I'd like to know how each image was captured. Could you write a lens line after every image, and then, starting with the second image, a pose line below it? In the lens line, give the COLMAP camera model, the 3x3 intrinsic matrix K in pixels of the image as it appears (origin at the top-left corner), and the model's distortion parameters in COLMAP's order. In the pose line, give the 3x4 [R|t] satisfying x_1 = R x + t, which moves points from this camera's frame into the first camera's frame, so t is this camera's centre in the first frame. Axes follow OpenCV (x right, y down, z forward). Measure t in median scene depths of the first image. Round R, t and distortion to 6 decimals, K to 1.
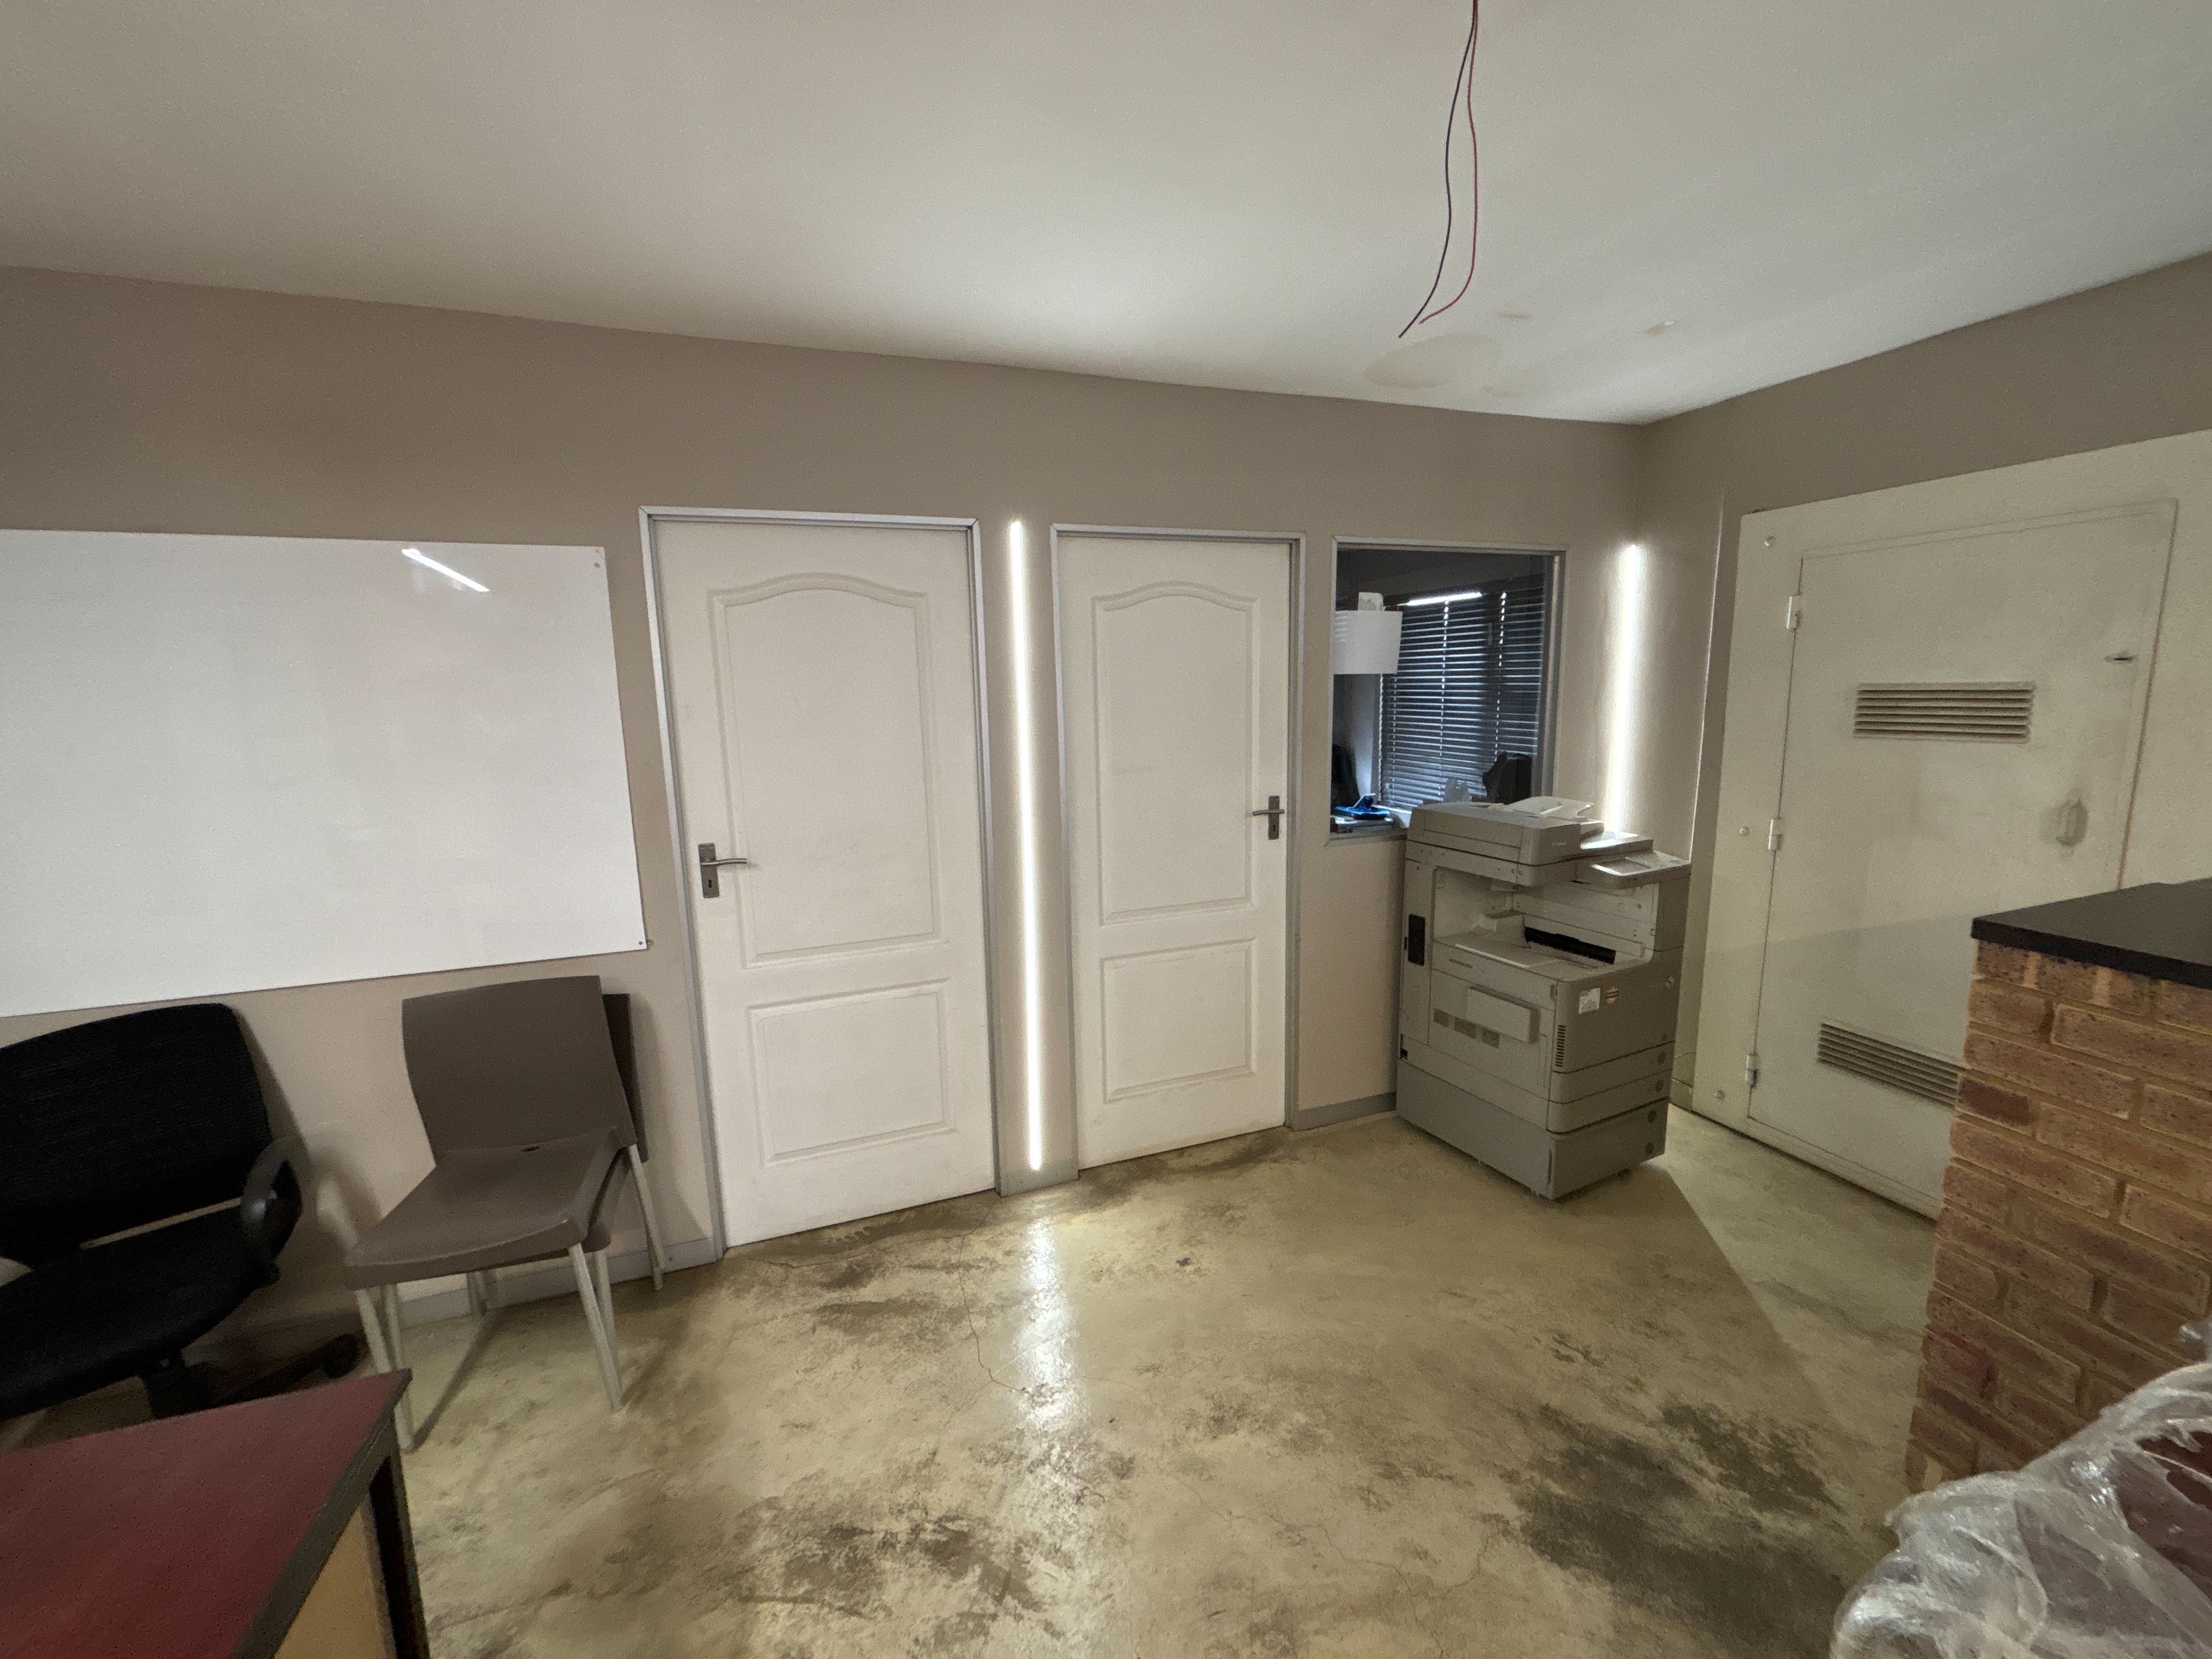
lens RADIAL K [[904.4, 0, 1087.5], [0, 904.4, 820.6], [0, 0, 1]] dist [0.011435, 0.000008]
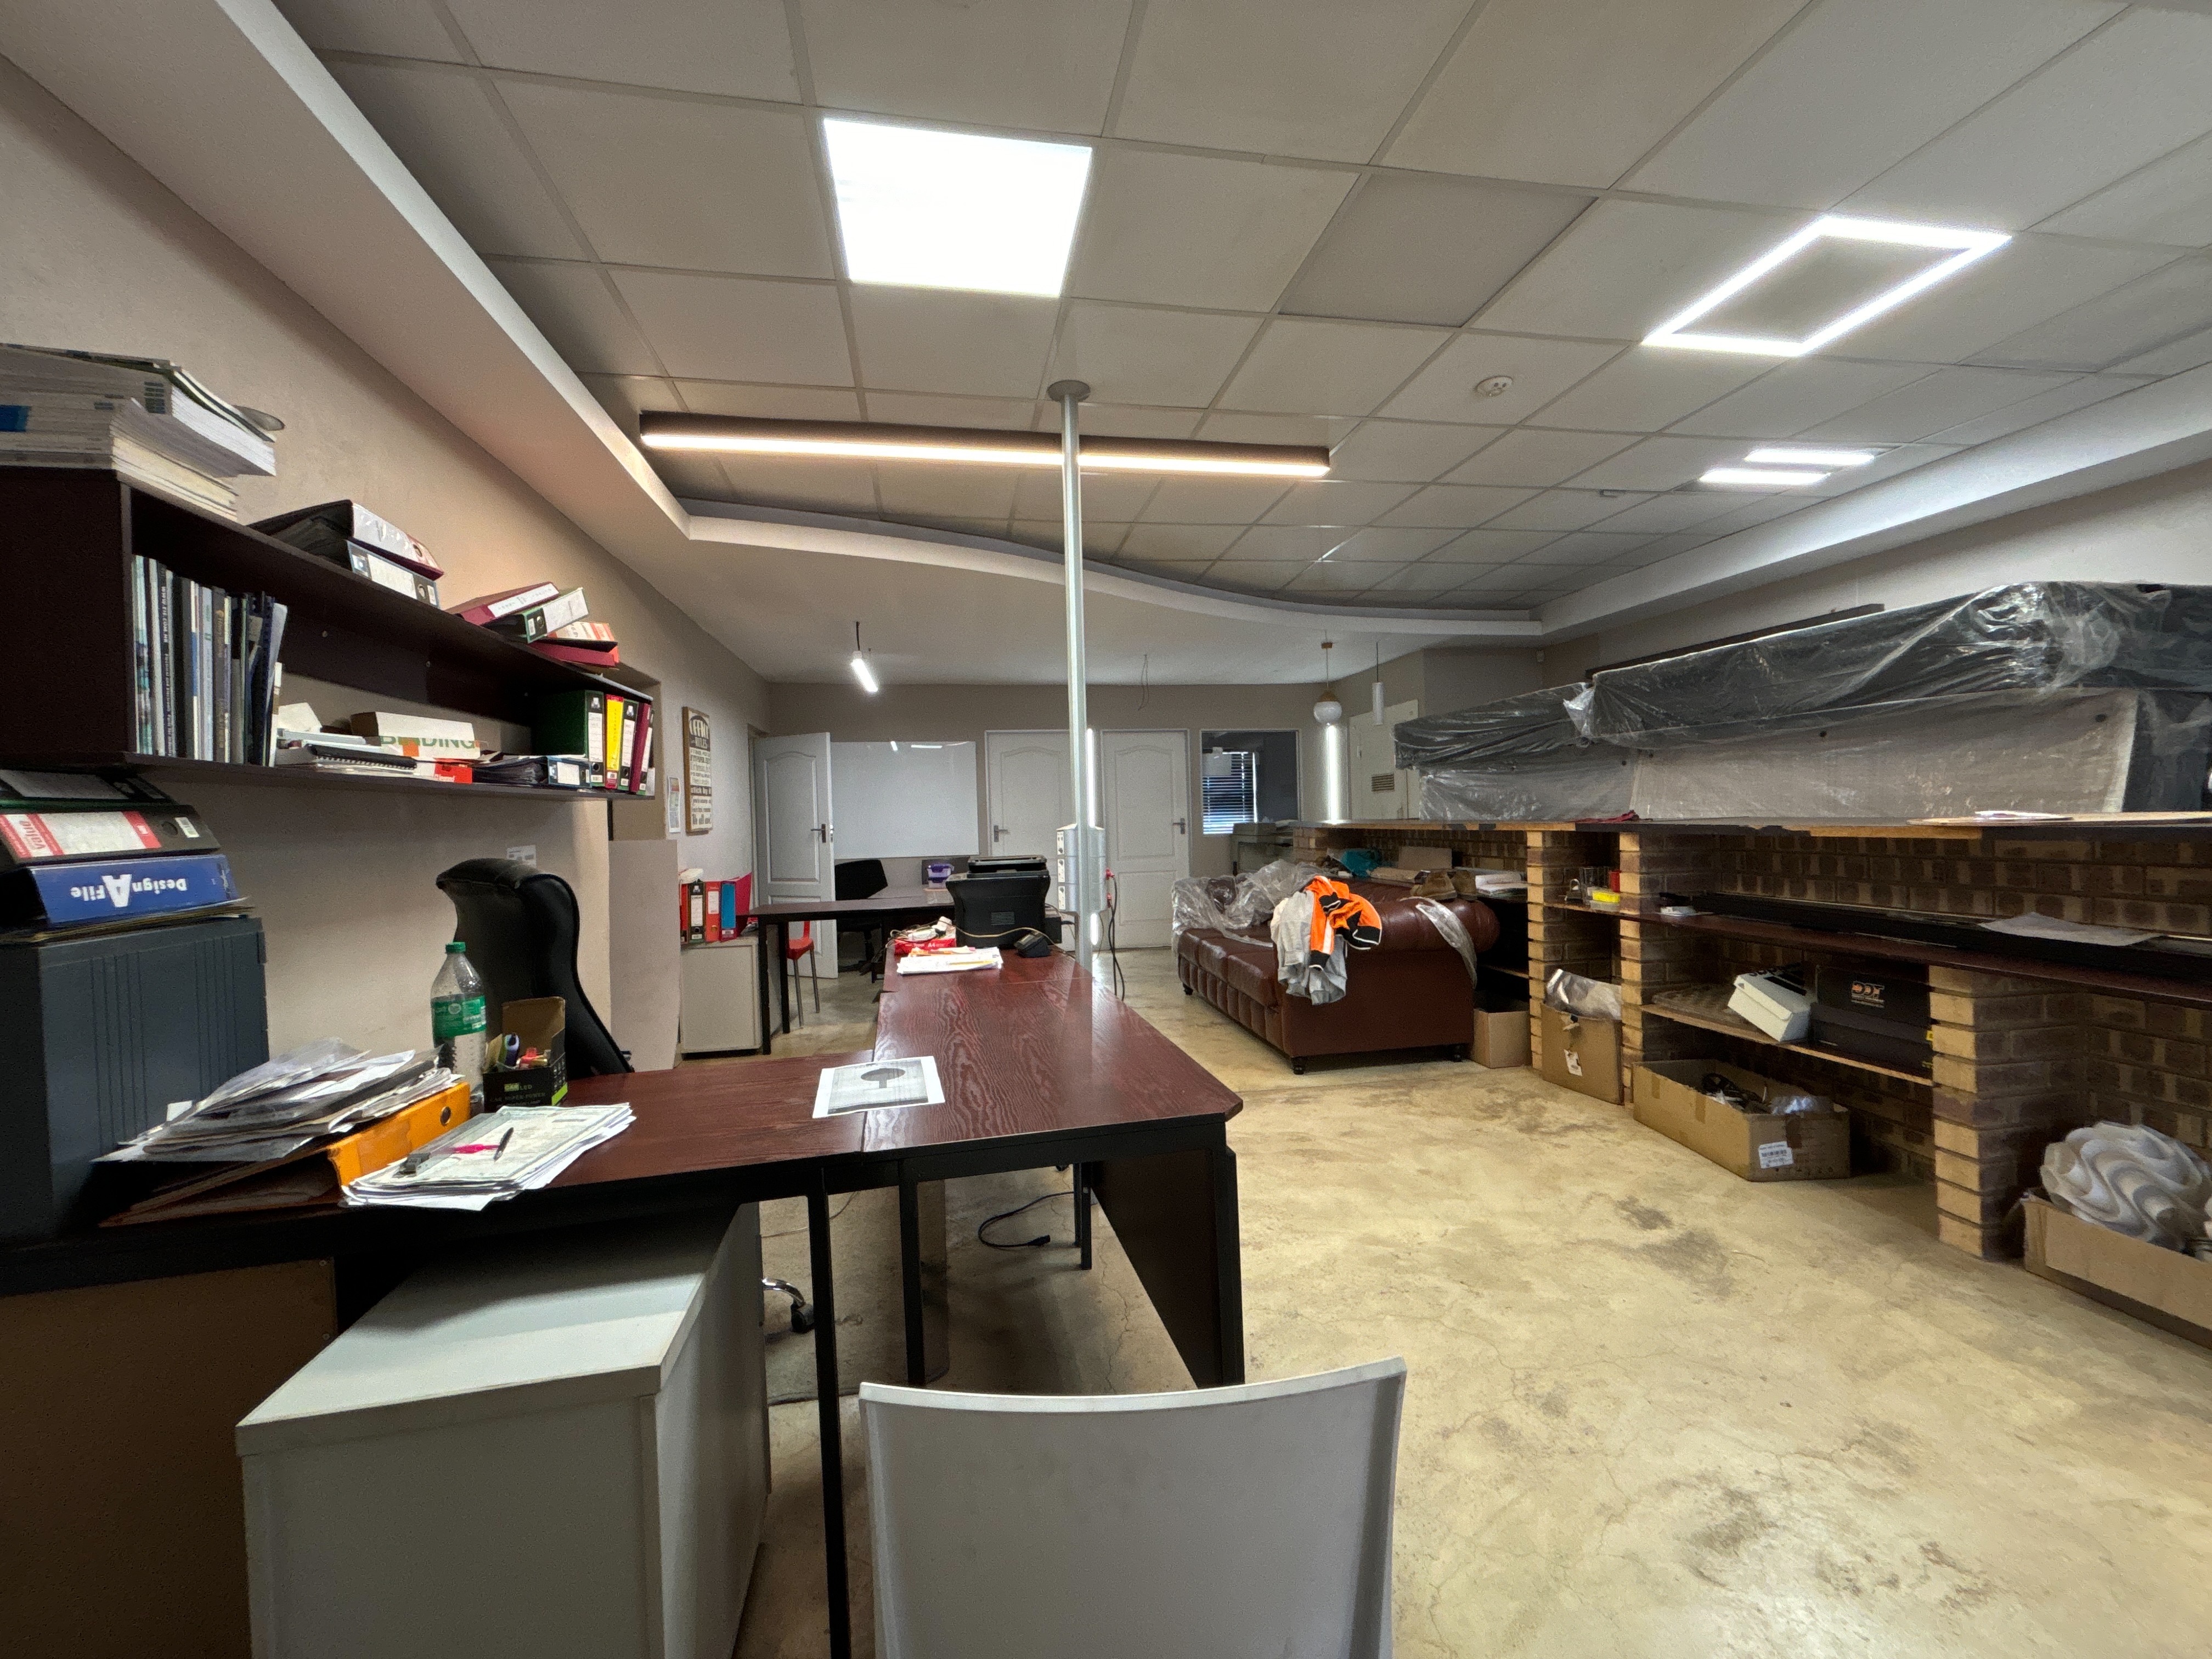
lens RADIAL K [[893.5, 0, 1102.1], [0, 893.5, 824.2], [0, 0, 1]] dist [-0.000909, 0.000160]
pose [[0.983744, -0.002482, -0.179557, 0.488321], [-0.023877, 0.989219, -0.144487, 0.422613], [0.177980, 0.146426, 0.973079, -1.855687]]
